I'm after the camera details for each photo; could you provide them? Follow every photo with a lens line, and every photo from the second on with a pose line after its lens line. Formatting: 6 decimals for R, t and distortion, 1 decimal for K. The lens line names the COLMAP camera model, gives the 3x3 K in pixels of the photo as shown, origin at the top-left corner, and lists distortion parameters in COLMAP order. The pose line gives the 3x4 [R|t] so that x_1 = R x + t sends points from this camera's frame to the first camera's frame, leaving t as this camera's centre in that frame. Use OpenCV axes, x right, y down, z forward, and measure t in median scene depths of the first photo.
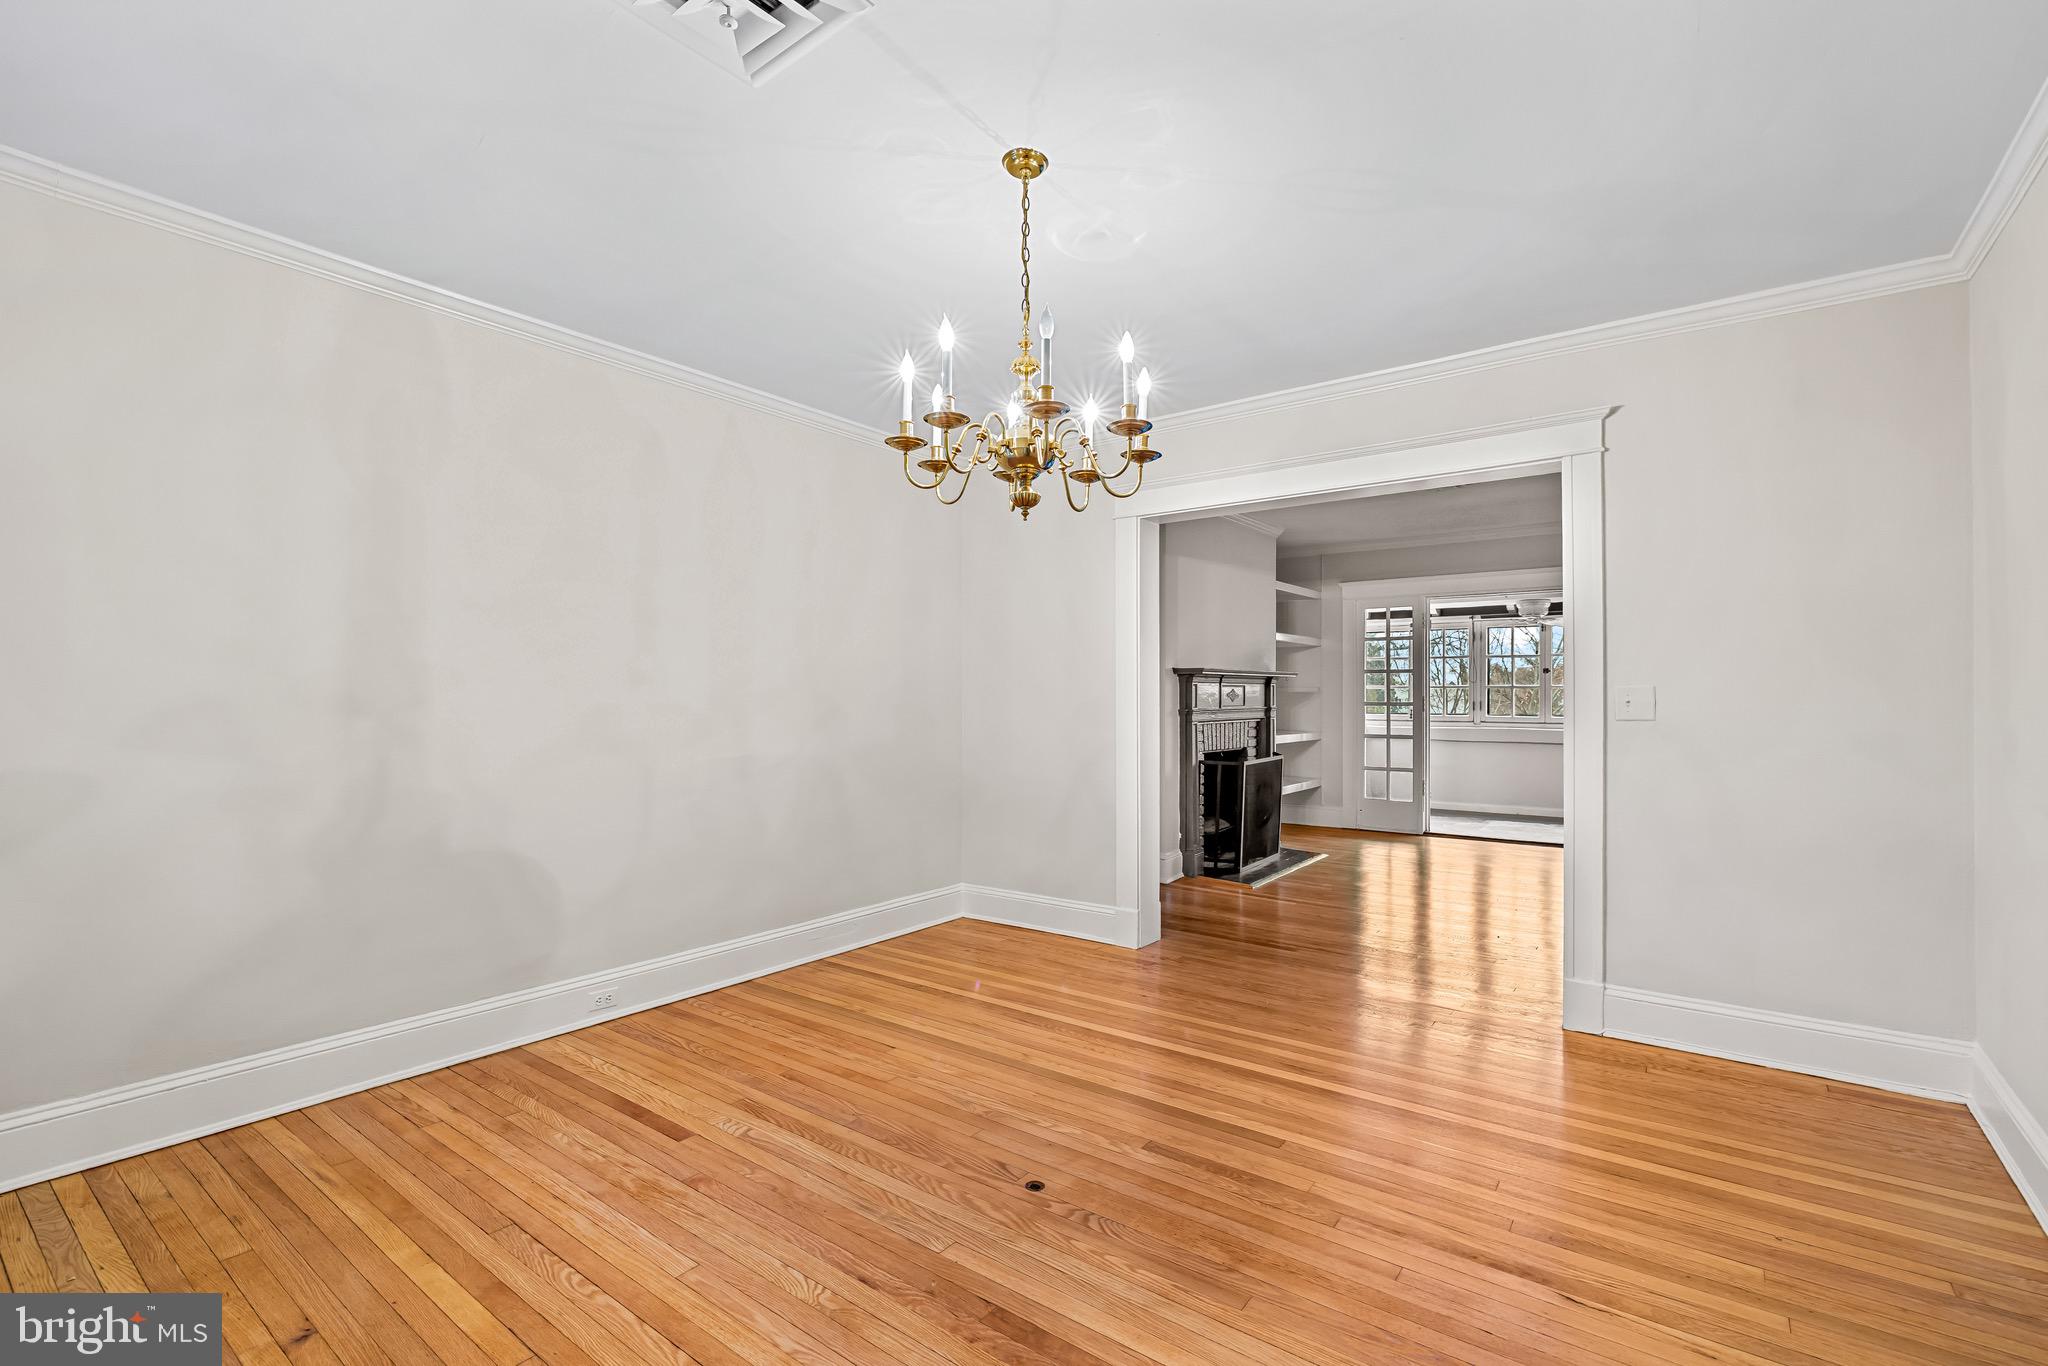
lens RADIAL K [[923.7, 0, 1017.9], [0, 923.7, 694.7], [0, 0, 1]] dist [0.000030, 0.000108]
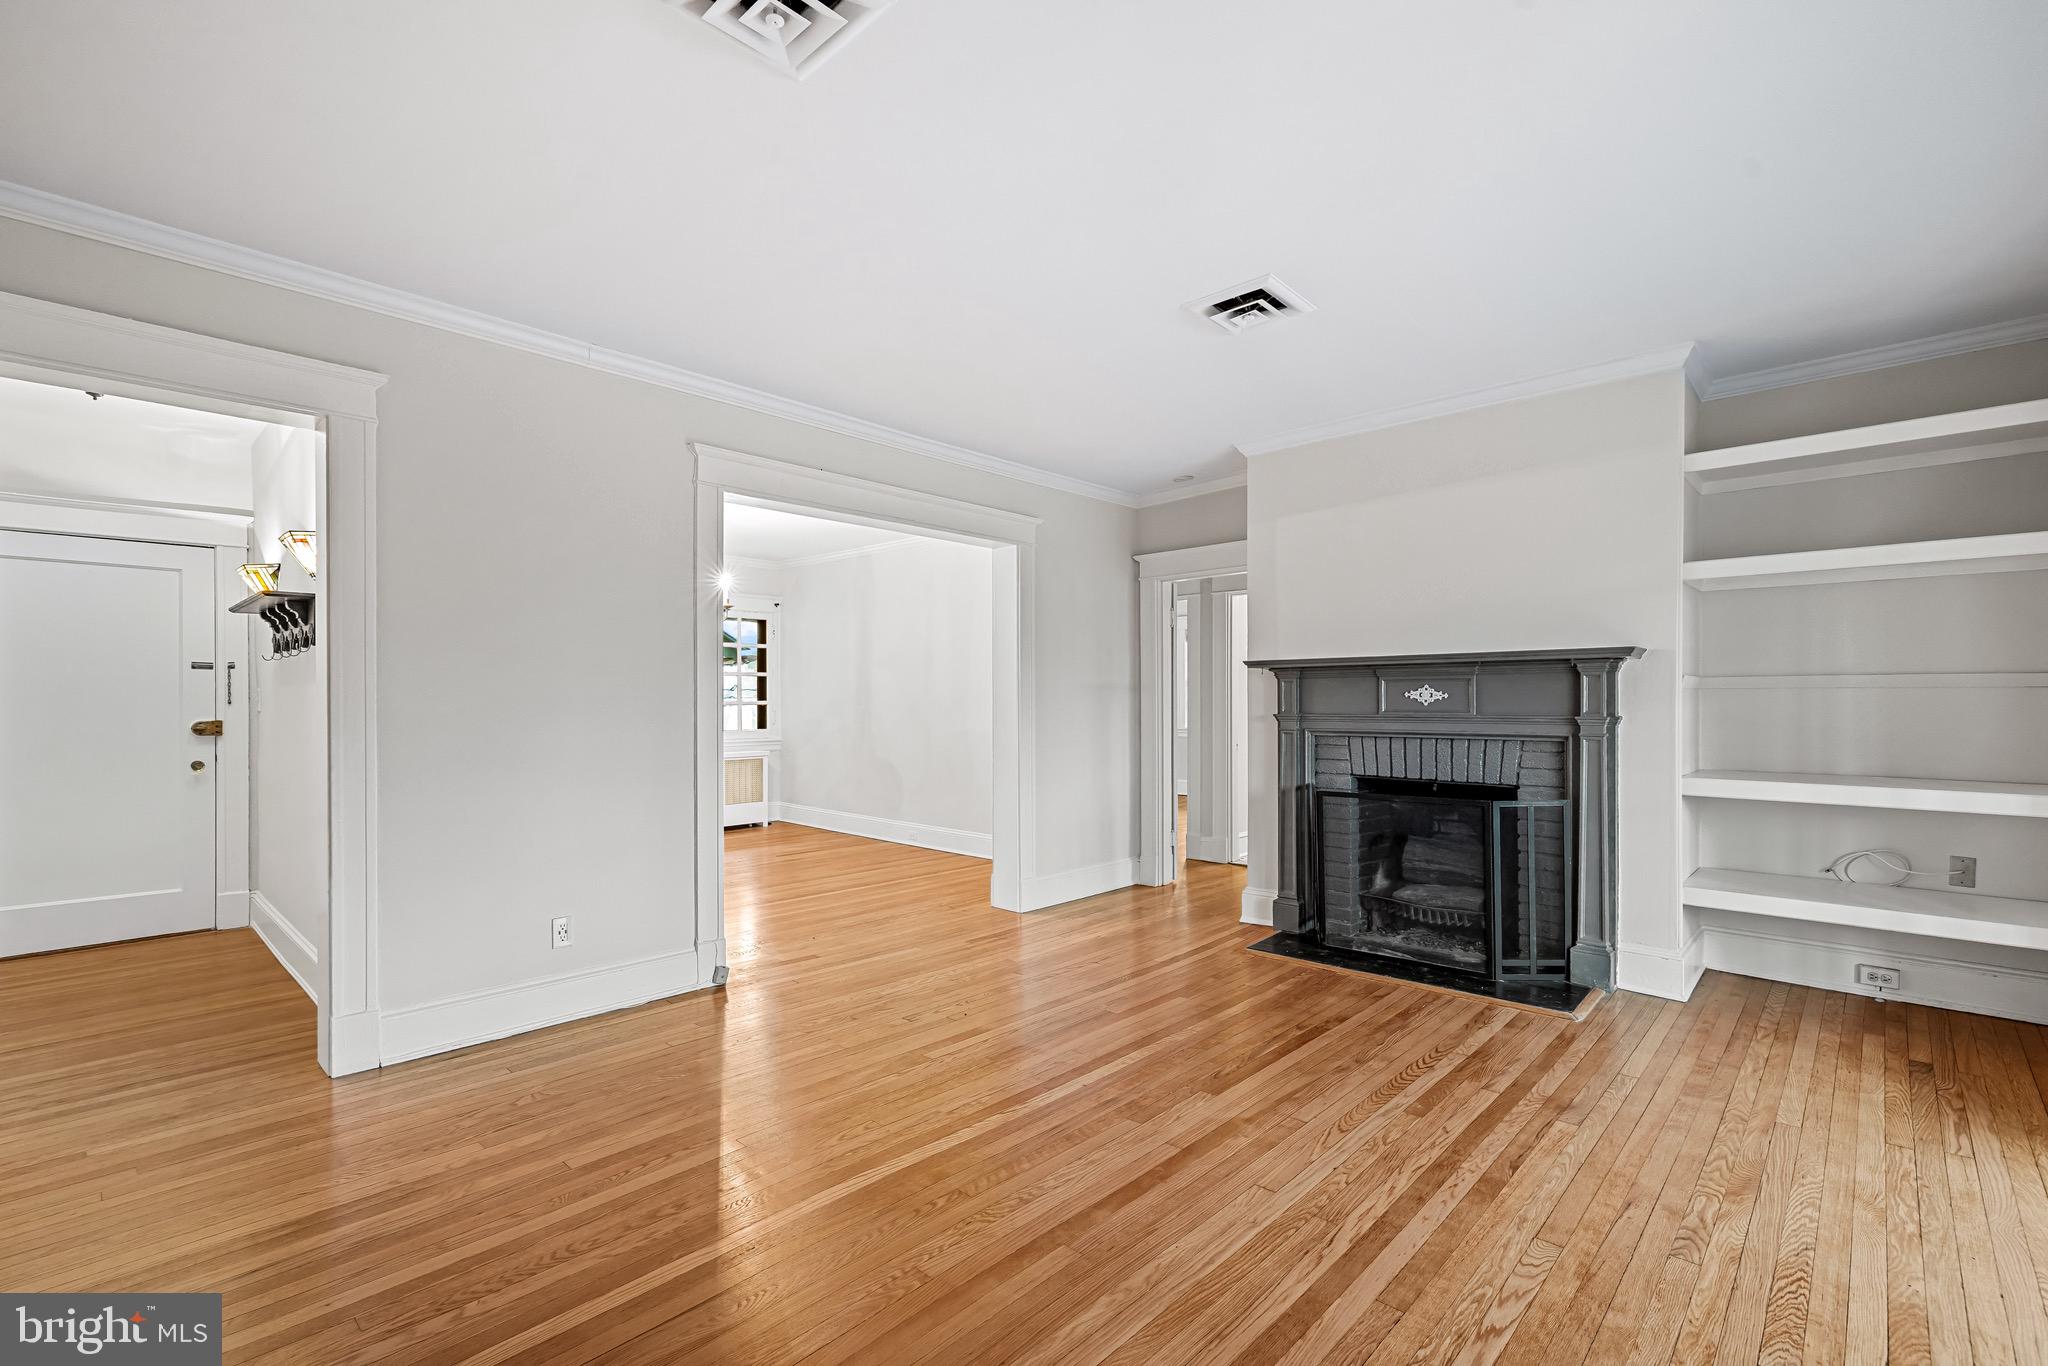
lens RADIAL K [[903.4, 0, 1027.7], [0, 903.4, 699.3], [0, 0, 1]] dist [-0.002423, -0.000195]
pose [[-0.109155, -0.005198, -0.994011, 0.829973], [0.001855, 0.999984, -0.005433, 0.006633], [0.994023, -0.002437, -0.109144, 0.740373]]
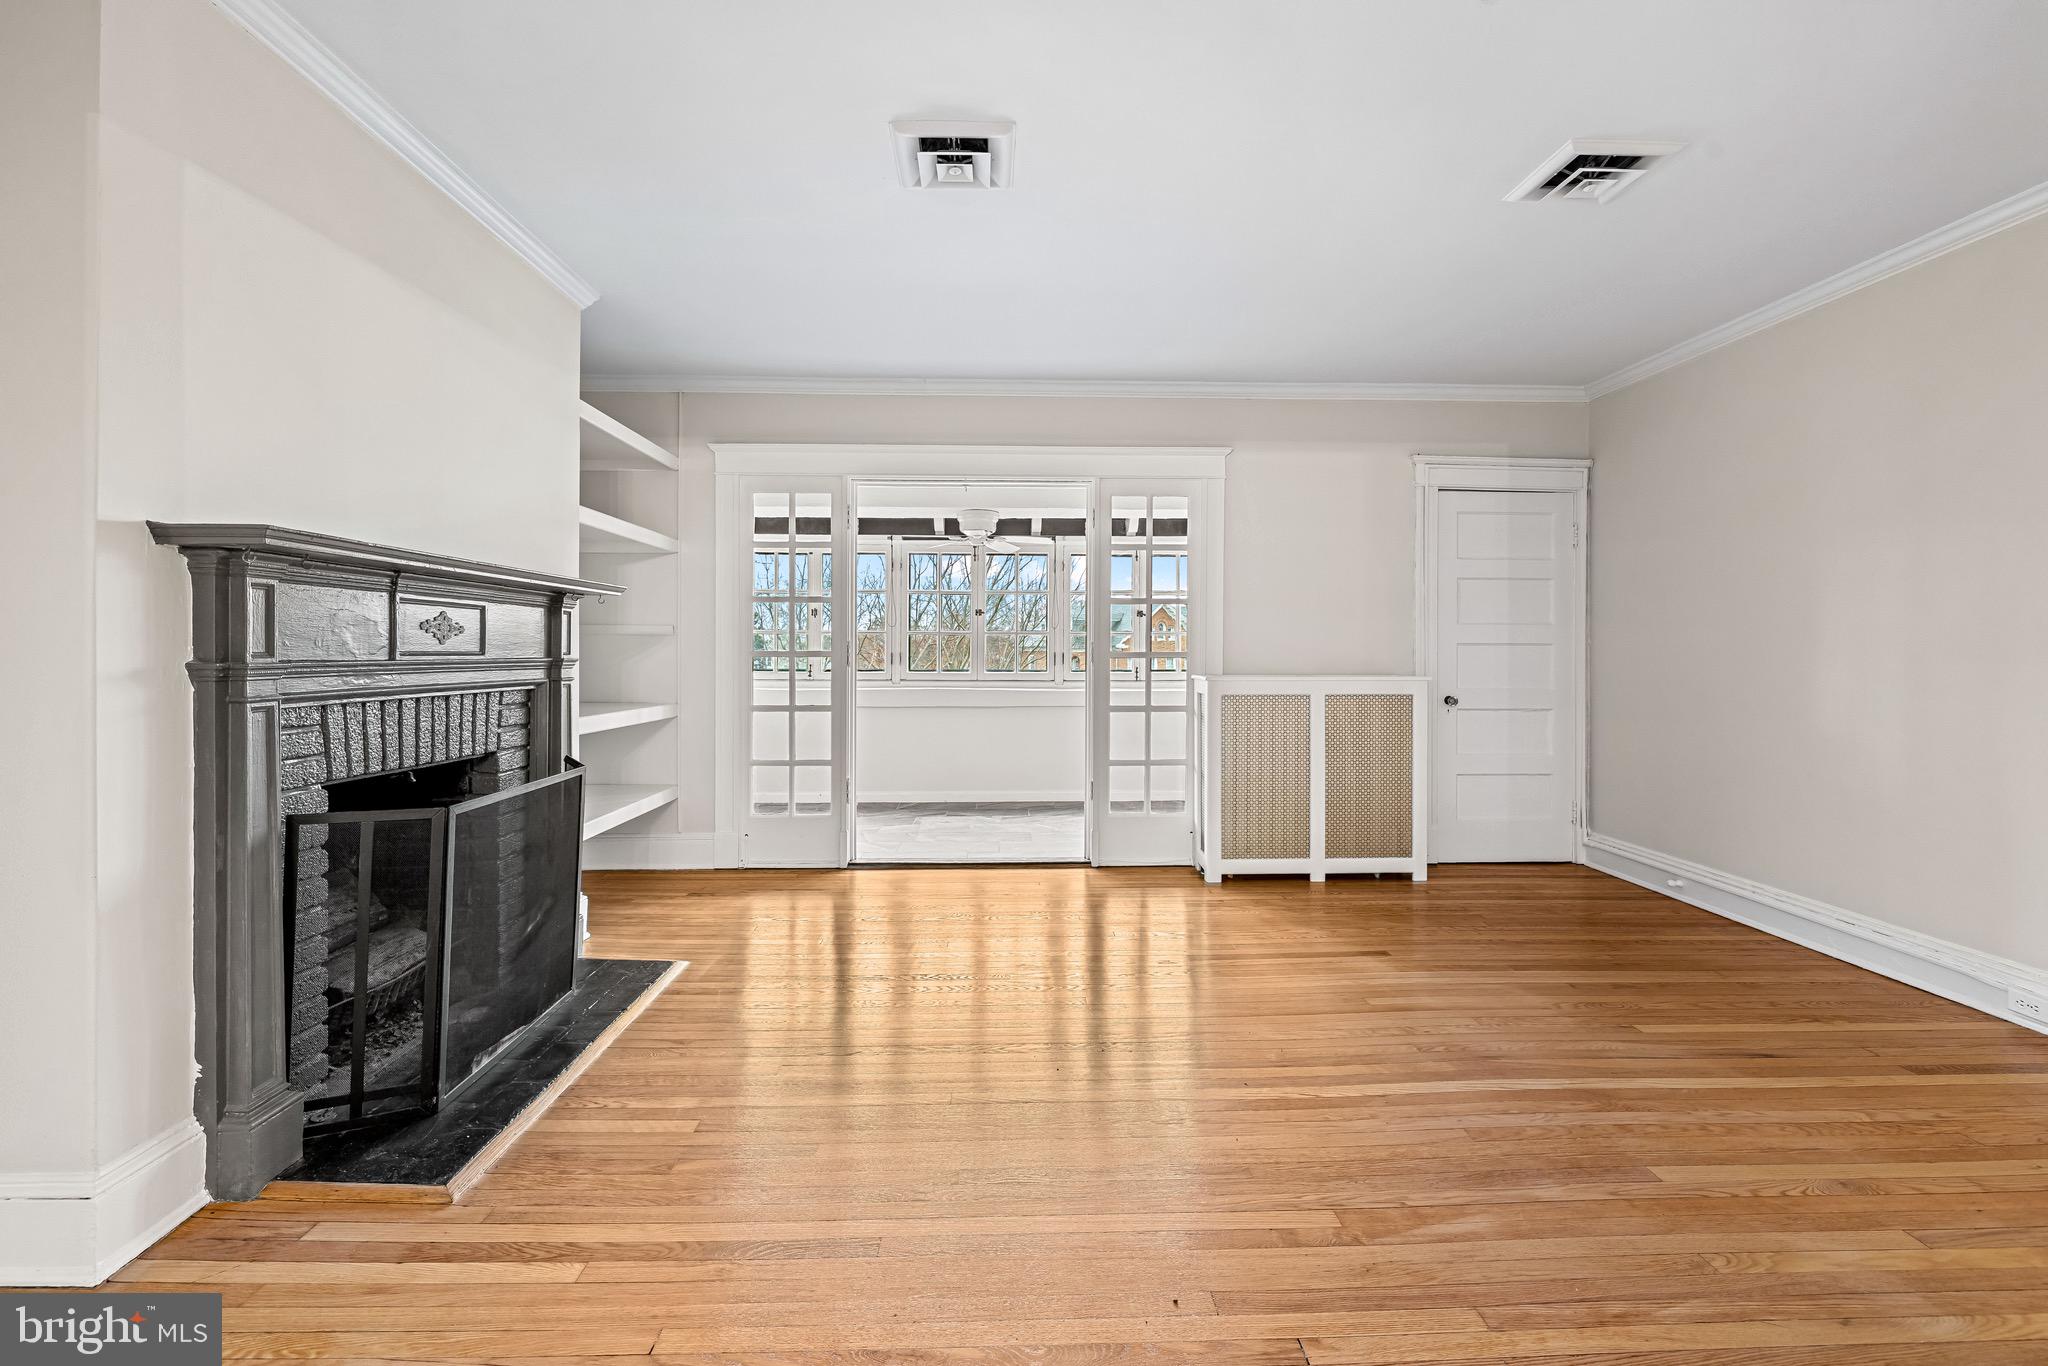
lens RADIAL K [[897.0, 0, 1028.8], [0, 897.0, 655.9], [0, 0, 1]] dist [-0.000516, 0.000002]
pose [[0.779251, 0.000601, 0.626711, 0.173689], [-0.003562, 0.999988, 0.003470, 0.009940], [-0.626702, -0.004937, 0.779244, 0.500204]]
